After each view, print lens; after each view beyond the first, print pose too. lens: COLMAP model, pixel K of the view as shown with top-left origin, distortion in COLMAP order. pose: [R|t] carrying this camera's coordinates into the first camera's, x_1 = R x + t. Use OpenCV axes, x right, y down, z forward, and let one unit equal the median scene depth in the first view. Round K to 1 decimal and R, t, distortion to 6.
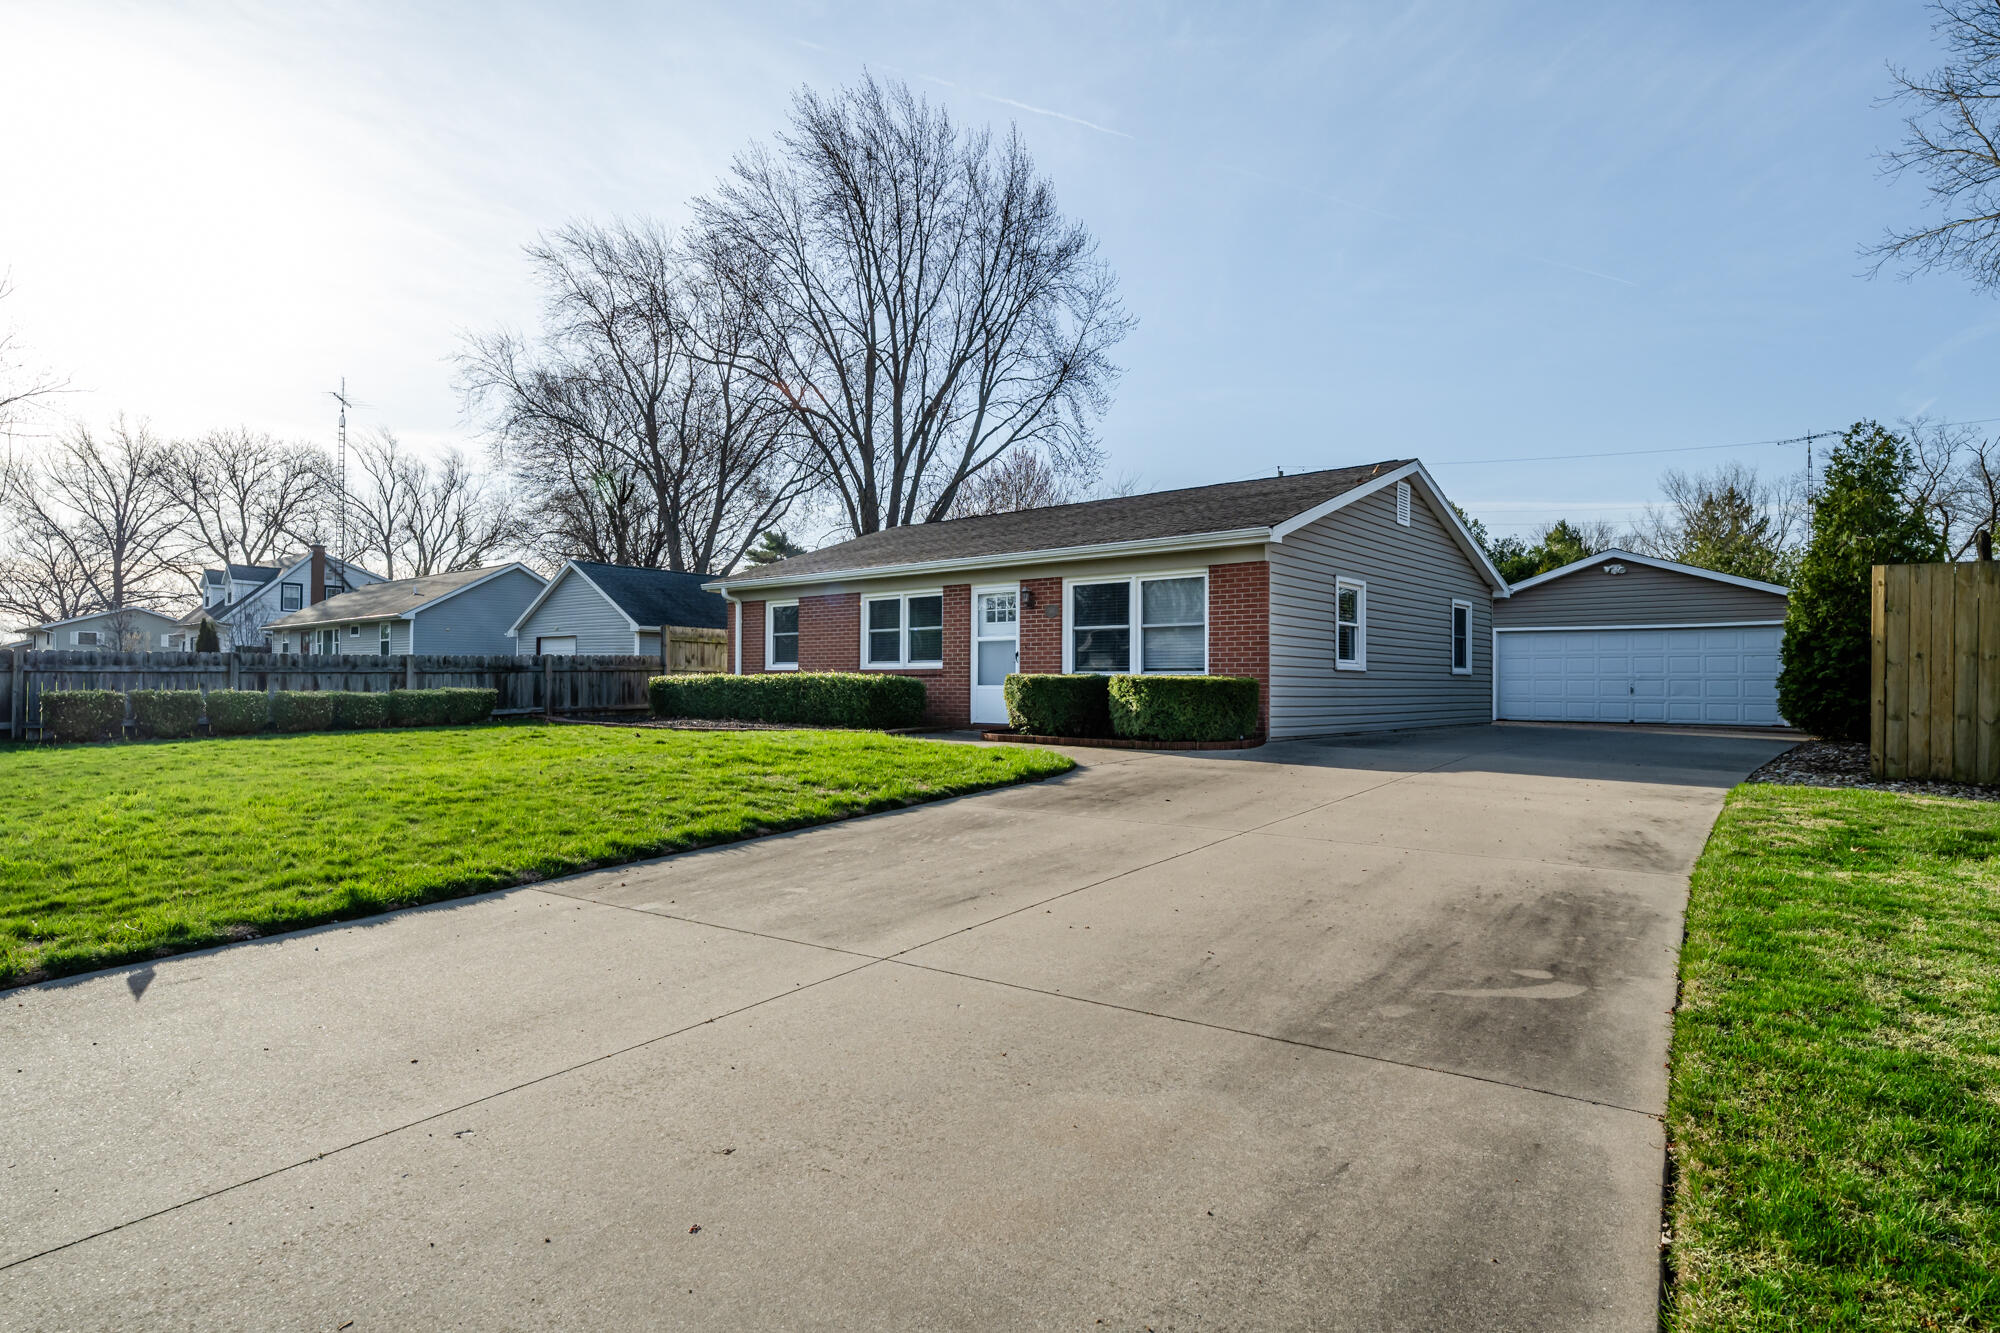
lens RADIAL K [[1049.7, 0, 995.4], [0, 1049.7, 693.8], [0, 0, 1]] dist [0.001391, 0.000172]
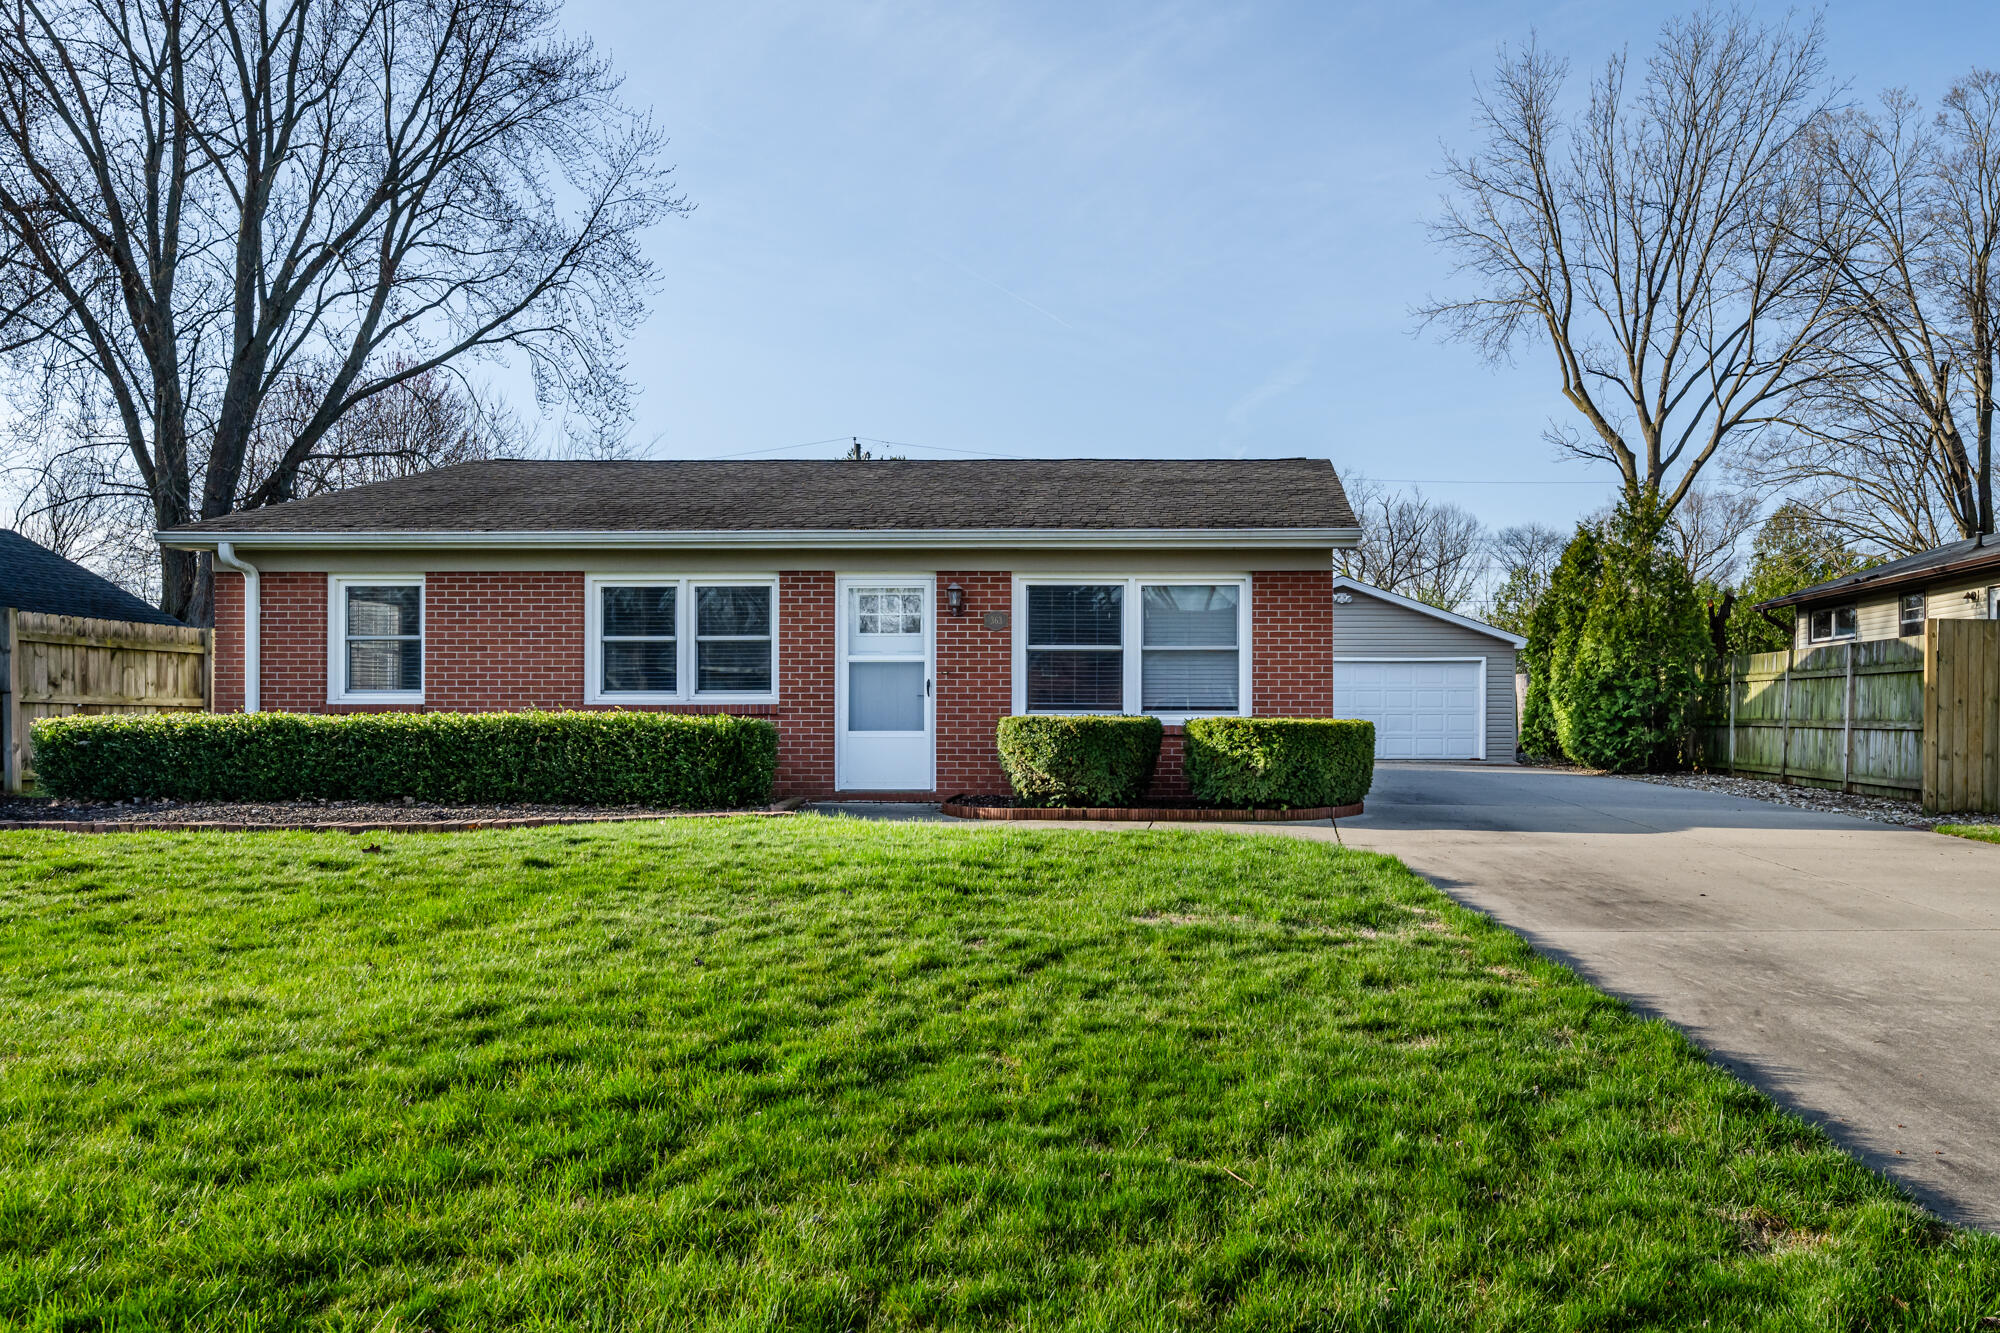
lens RADIAL K [[1313.9, 0, 999.7], [0, 1313.9, 713.3], [0, 0, 1]] dist [0.005016, 0.002140]
pose [[0.769834, -0.003460, 0.638235, -0.427317], [0.007632, 0.999964, -0.003784, -0.014219], [-0.638198, 0.007784, 0.769833, 0.302305]]
